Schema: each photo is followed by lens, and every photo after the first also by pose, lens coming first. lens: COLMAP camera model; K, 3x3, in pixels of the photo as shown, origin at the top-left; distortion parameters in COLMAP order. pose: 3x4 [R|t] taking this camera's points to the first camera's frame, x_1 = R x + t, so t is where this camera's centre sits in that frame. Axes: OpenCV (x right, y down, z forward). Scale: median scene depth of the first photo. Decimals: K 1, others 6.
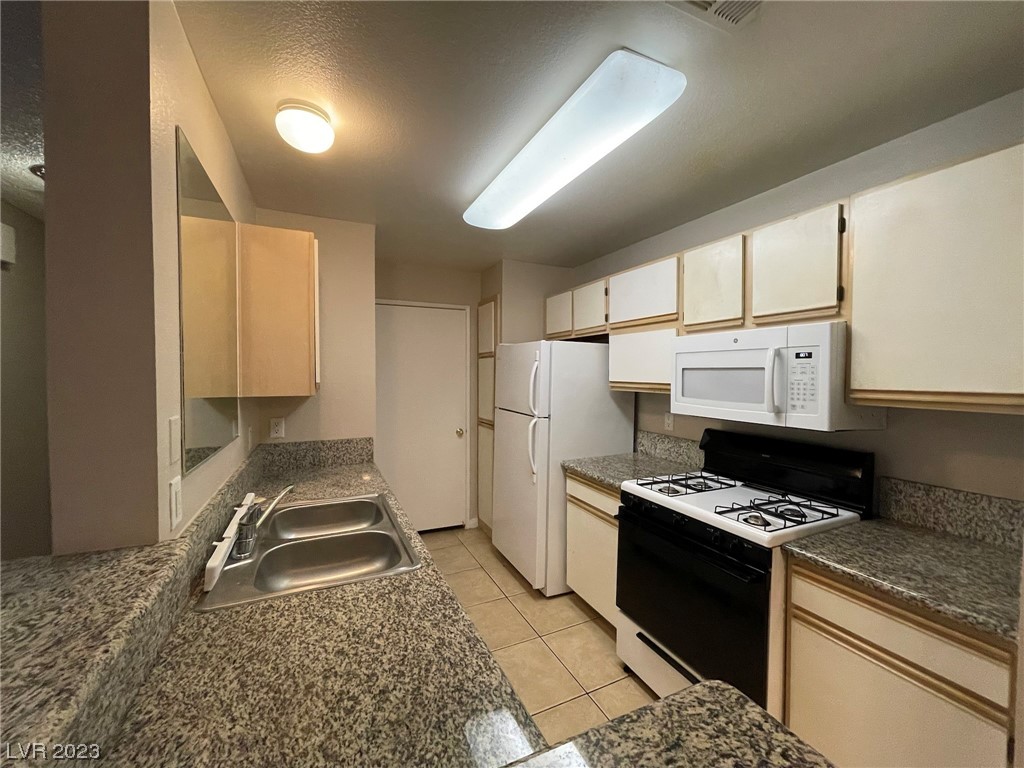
lens RADIAL K [[410.5, 0, 510.9], [0, 410.5, 385.2], [0, 0, 1]] dist [0.002292, 0.000190]
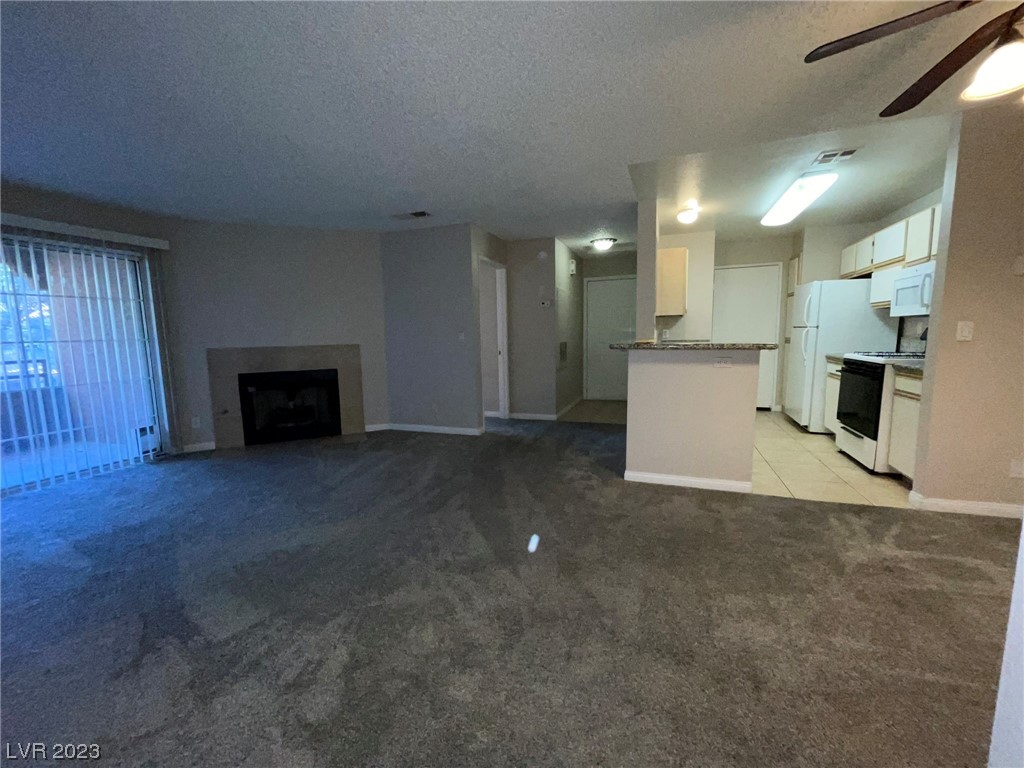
lens RADIAL K [[410.5, 0, 509.5], [0, 410.5, 386.1], [0, 0, 1]] dist [0.002292, 0.000190]
pose [[0.698318, 0.067675, -0.712581, 0.431104], [0.004486, 0.995087, 0.098901, 0.148359], [0.715773, -0.072261, 0.694584, -1.116031]]
